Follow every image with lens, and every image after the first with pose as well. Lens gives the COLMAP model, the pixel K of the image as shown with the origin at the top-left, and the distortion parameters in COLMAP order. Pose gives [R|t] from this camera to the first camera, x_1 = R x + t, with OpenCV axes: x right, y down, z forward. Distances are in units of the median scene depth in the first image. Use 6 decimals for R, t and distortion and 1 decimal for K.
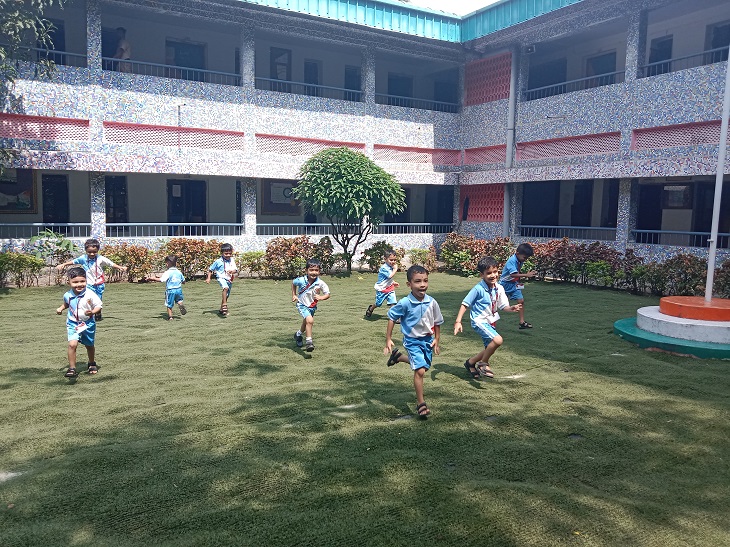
lens RADIAL K [[598.1, 0, 359.5], [0, 598.1, 279.1], [0, 0, 1]] dist [0.030130, -0.064315]
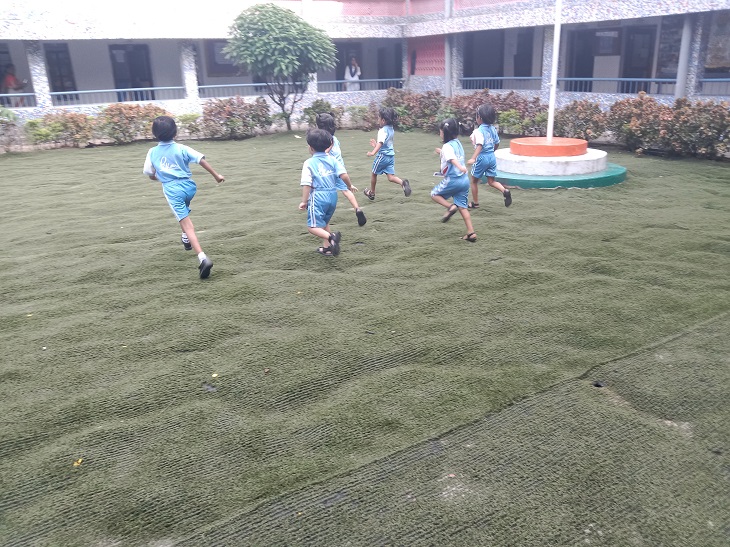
lens RADIAL K [[598.1, 0, 360.6], [0, 598.1, 287.4], [0, 0, 1]] dist [0.030130, -0.064315]
pose [[0.999250, -0.038025, -0.007378, 0.118772], [0.038695, 0.971511, 0.233812, 0.014979], [-0.001723, -0.233922, 0.972254, -0.102151]]
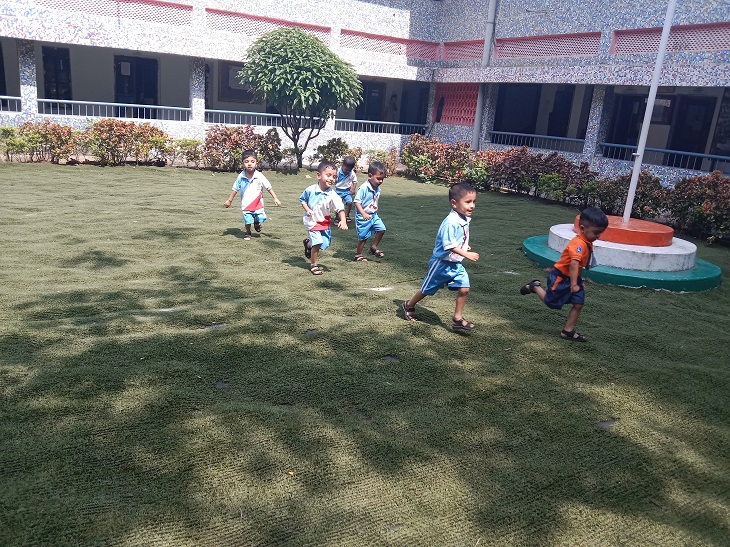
lens RADIAL K [[598.1, 0, 357.6], [0, 598.1, 280.3], [0, 0, 1]] dist [0.030130, -0.064315]
pose [[0.997771, 0.066724, -0.000687, 0.097349], [-0.065703, 0.984204, 0.164394, -0.000076], [0.011645, -0.163982, 0.986395, 0.039605]]
